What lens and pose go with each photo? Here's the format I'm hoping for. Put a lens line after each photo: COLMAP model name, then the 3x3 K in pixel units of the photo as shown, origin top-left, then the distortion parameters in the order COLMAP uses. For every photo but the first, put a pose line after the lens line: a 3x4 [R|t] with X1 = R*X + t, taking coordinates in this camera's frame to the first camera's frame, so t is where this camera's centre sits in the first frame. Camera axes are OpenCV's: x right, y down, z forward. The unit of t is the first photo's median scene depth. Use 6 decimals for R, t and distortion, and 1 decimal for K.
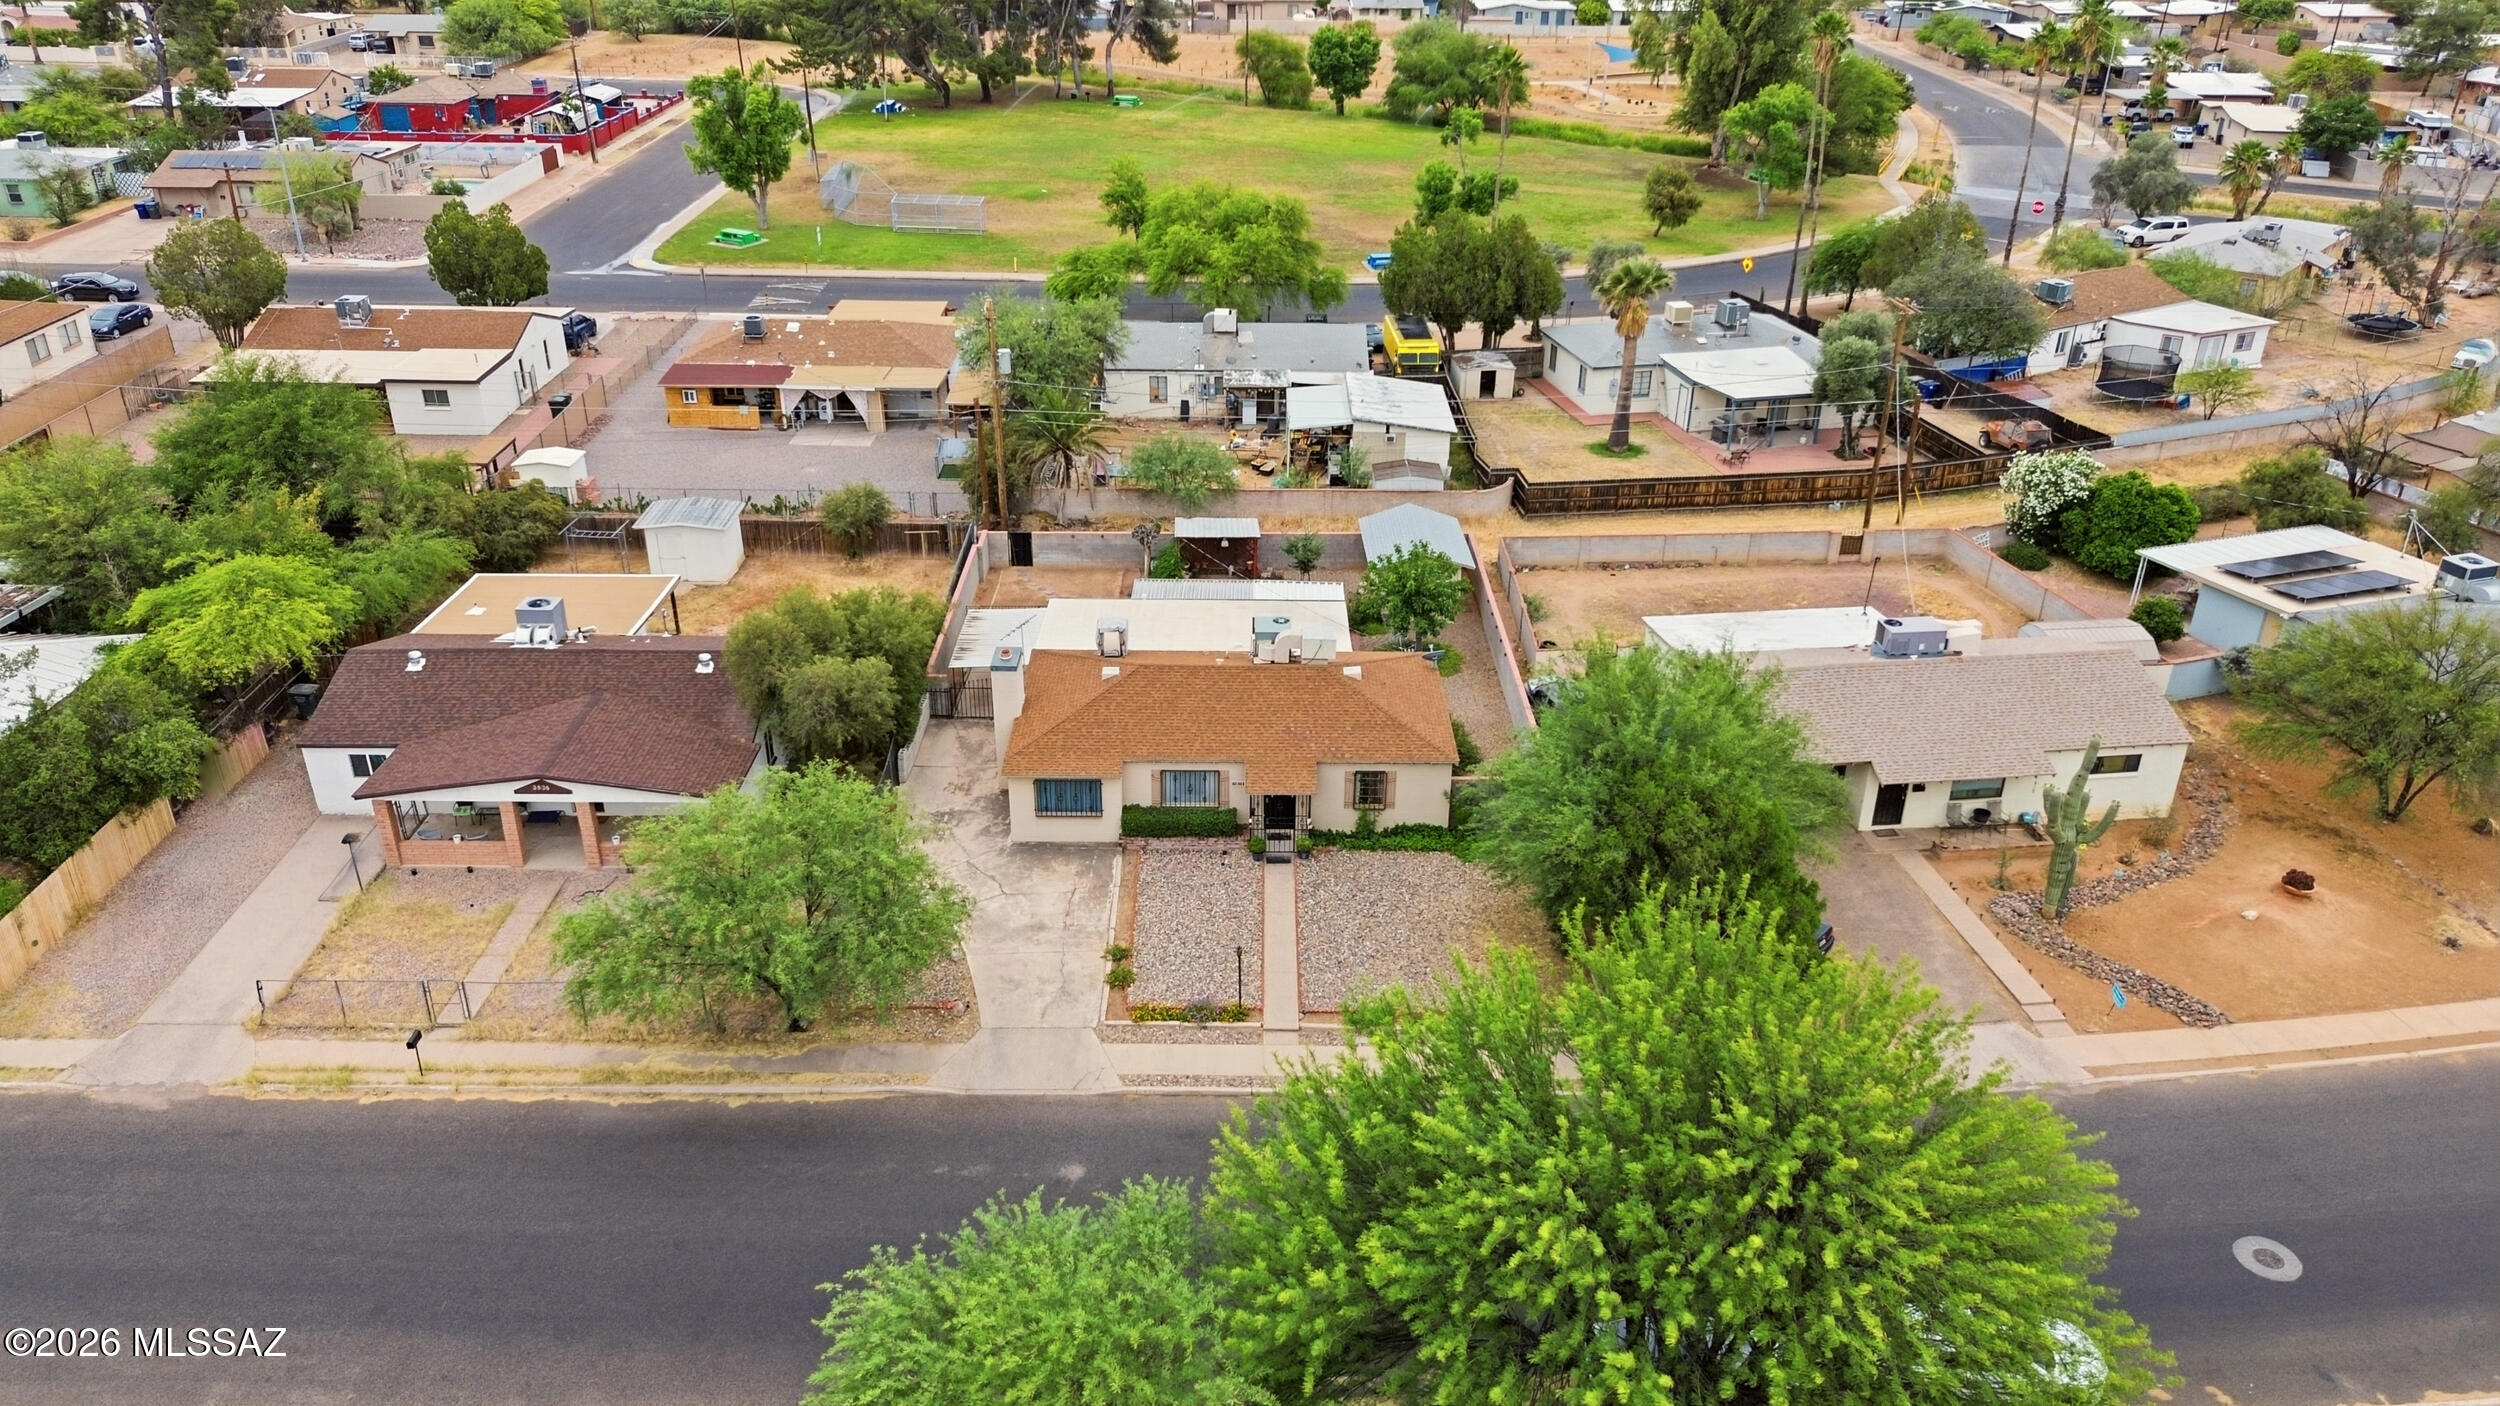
lens RADIAL K [[1762.3, 0, 1236.3], [0, 1762.3, 705.8], [0, 0, 1]] dist [0.053413, -0.040267]
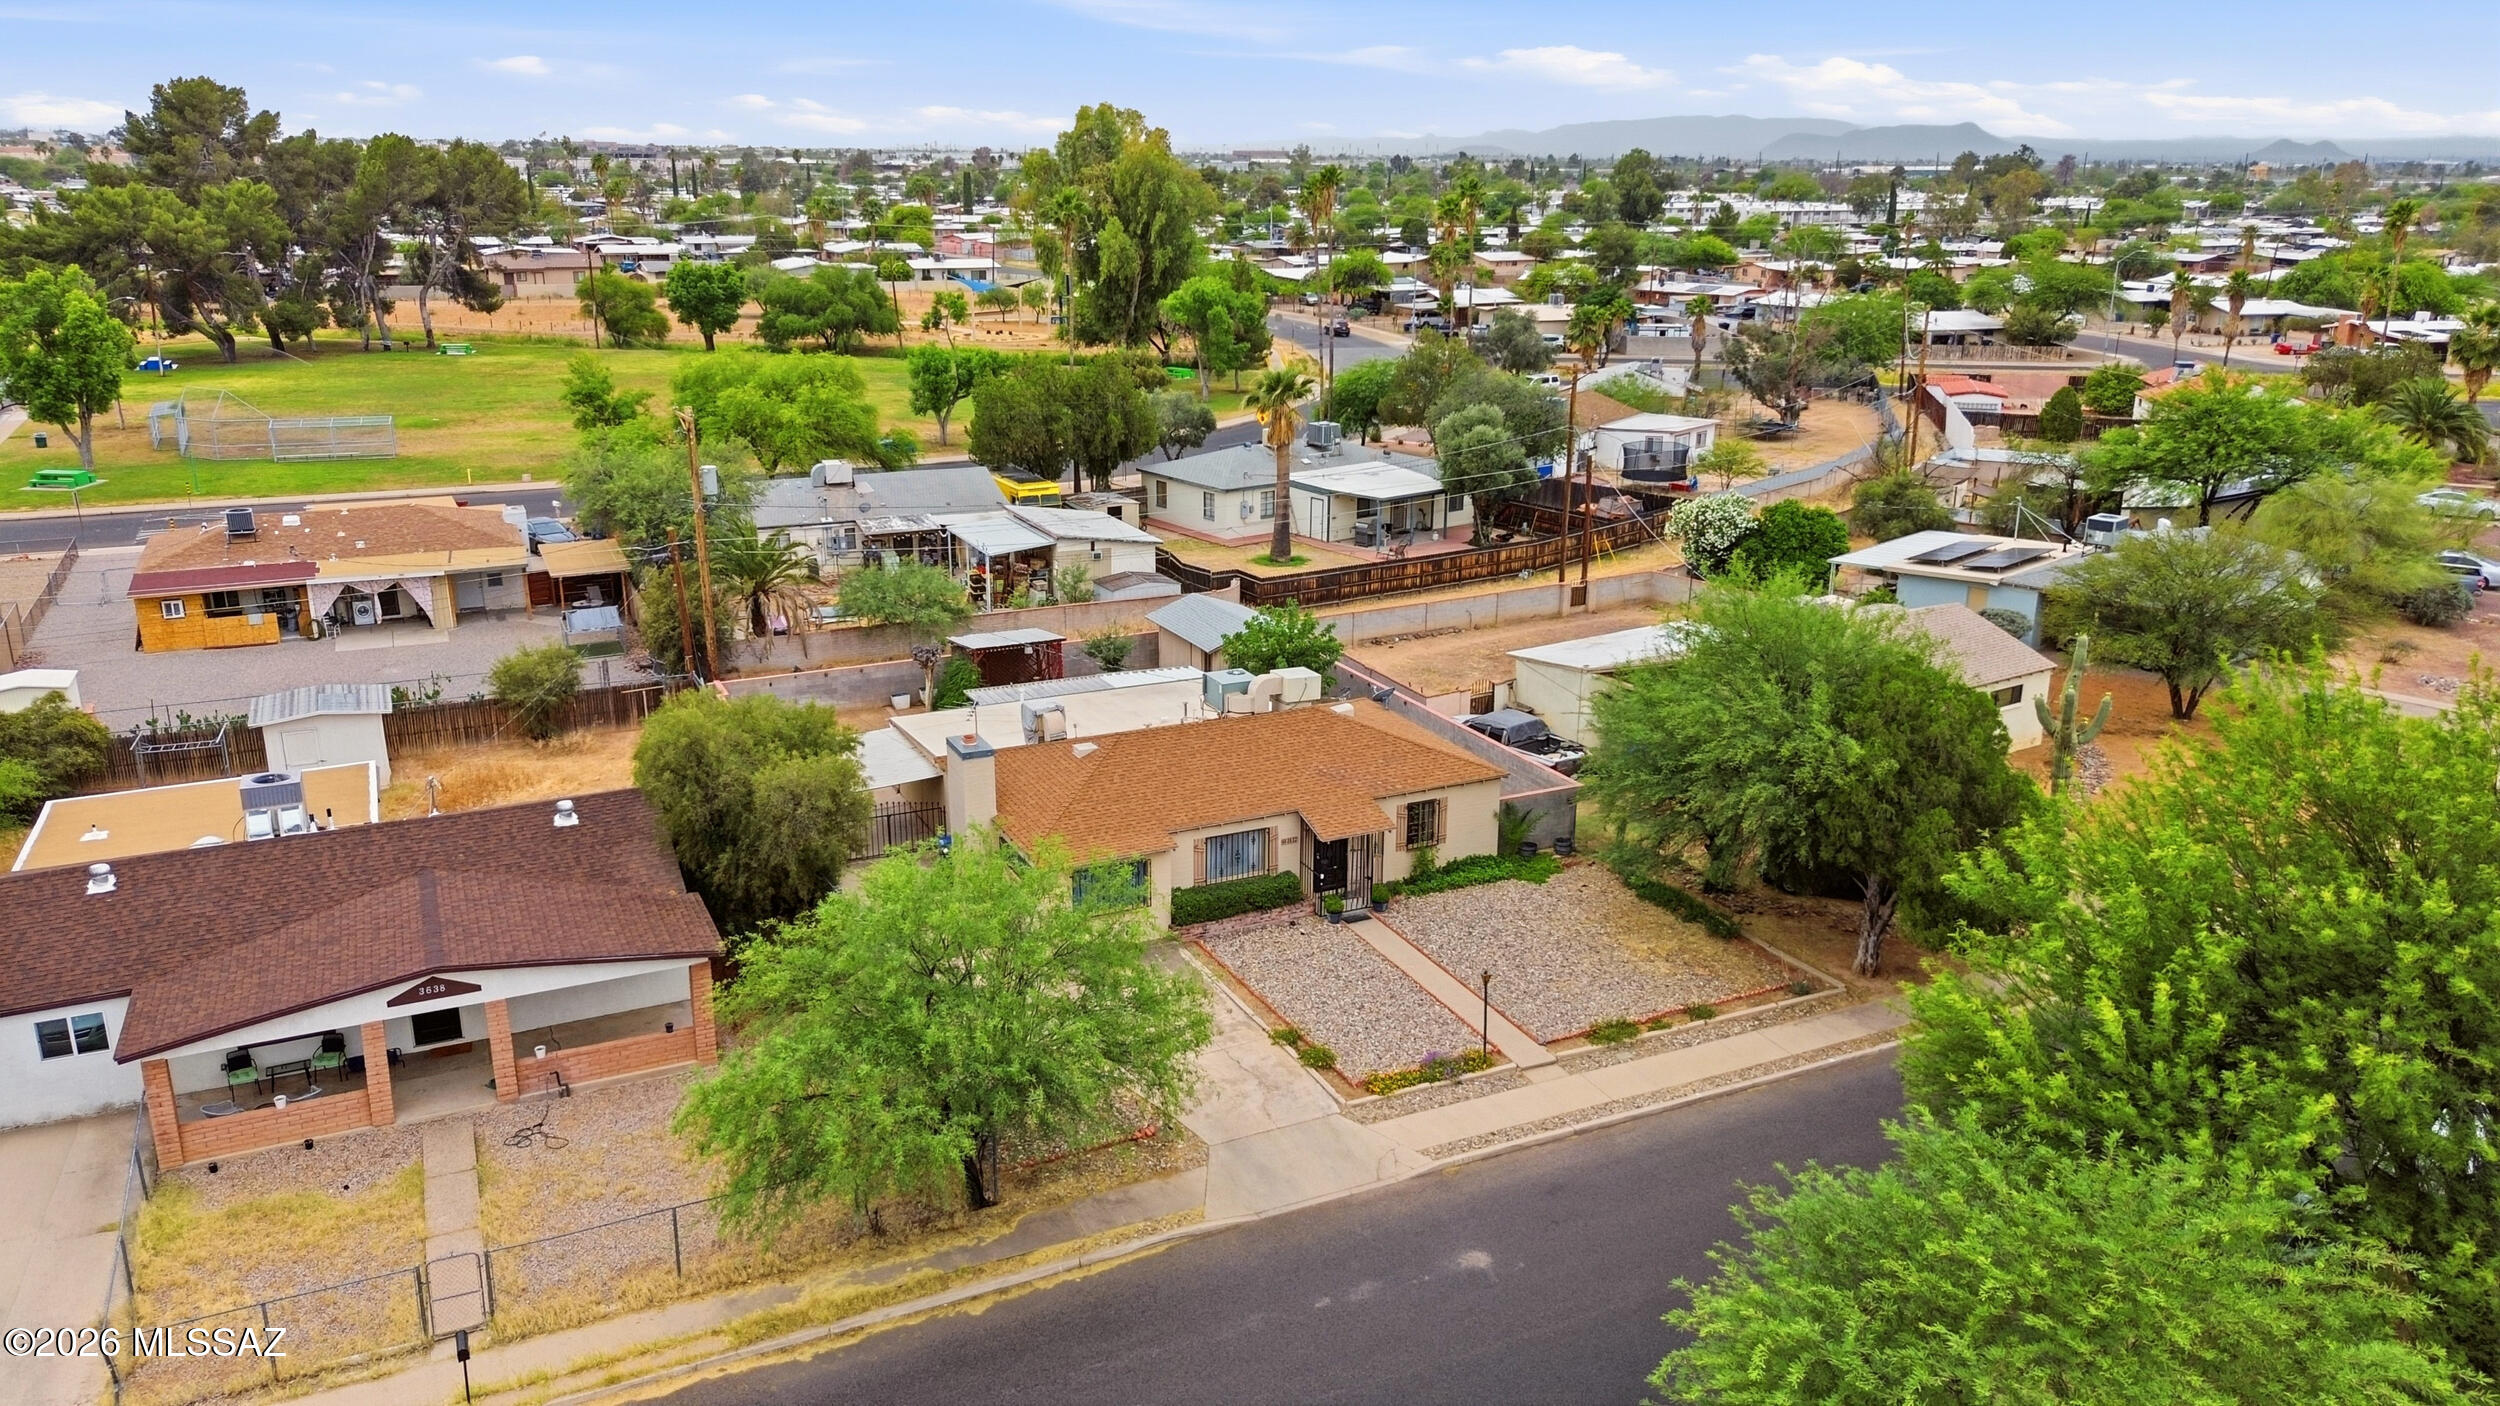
lens RADIAL K [[1762.3, 0, 1254.9], [0, 1762.3, 705.5], [0, 0, 1]] dist [0.053413, -0.040267]
pose [[0.901422, -0.129719, 0.413051, -0.254817], [0.194004, 0.973936, -0.117520, 0.055347], [-0.387040, 0.186069, 0.903094, 0.163318]]
